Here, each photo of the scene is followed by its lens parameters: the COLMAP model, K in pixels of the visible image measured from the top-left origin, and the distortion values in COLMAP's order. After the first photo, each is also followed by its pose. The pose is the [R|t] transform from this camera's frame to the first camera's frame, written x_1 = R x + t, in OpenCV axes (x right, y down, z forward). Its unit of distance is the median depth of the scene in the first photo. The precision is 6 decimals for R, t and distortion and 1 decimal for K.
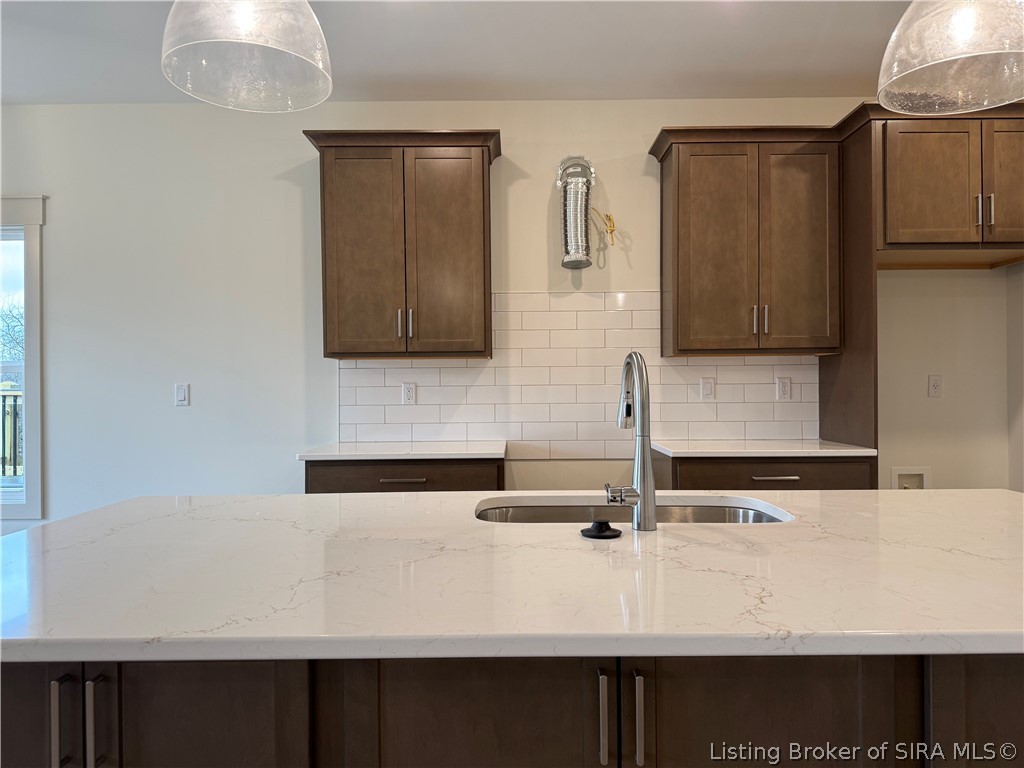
lens RADIAL K [[713.2, 0, 512.0], [0, 713.2, 384.0], [0, 0, 1]] dist [0.141825, -0.210107]
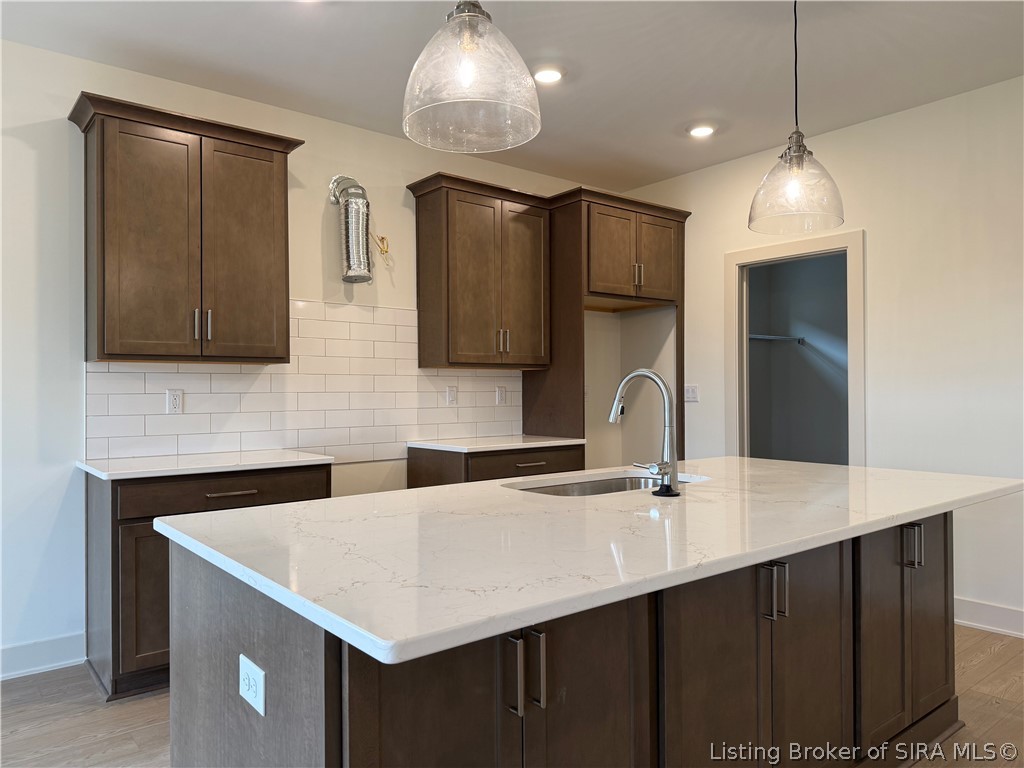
lens RADIAL K [[713.2, 0, 512.0], [0, 713.2, 384.0], [0, 0, 1]] dist [0.141825, -0.210107]
pose [[0.775918, 0.009943, 0.630755, -0.416502], [-0.003633, 0.999930, -0.011293, 0.000290], [-0.630823, 0.006471, 0.775900, 0.026680]]
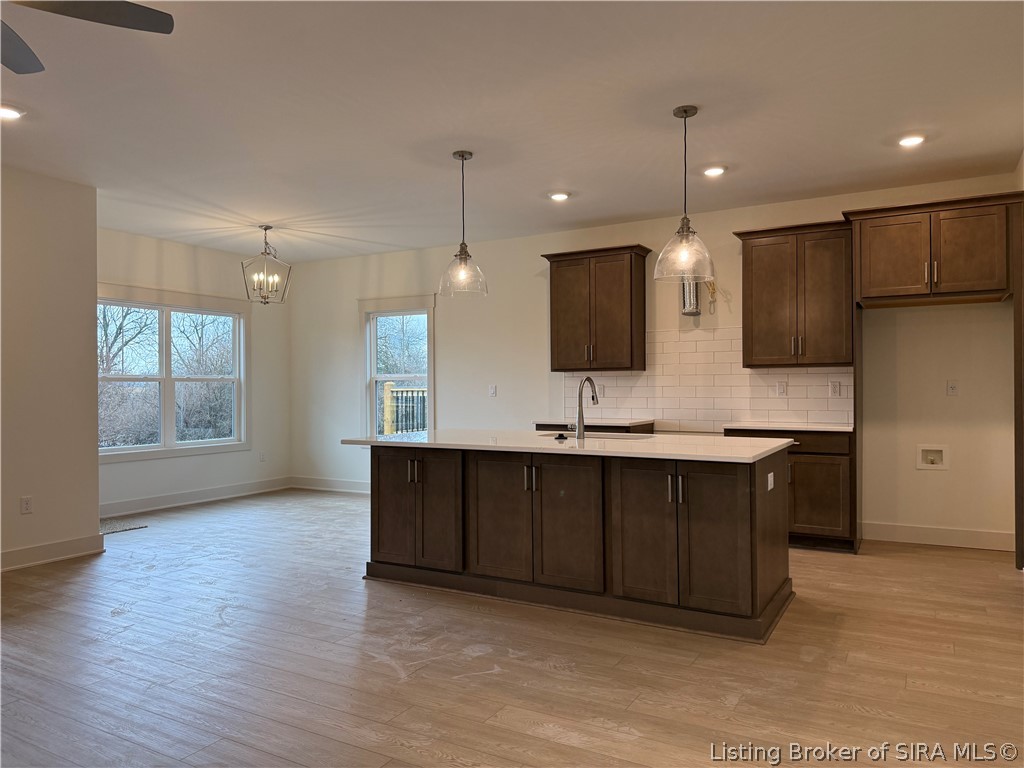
lens RADIAL K [[713.2, 0, 512.0], [0, 713.2, 384.0], [0, 0, 1]] dist [0.141825, -0.210107]
pose [[0.869728, 0.000605, -0.493531, 0.568379], [0.001596, 0.999991, 0.004038, -0.012075], [0.493529, -0.004300, 0.869719, -0.676017]]
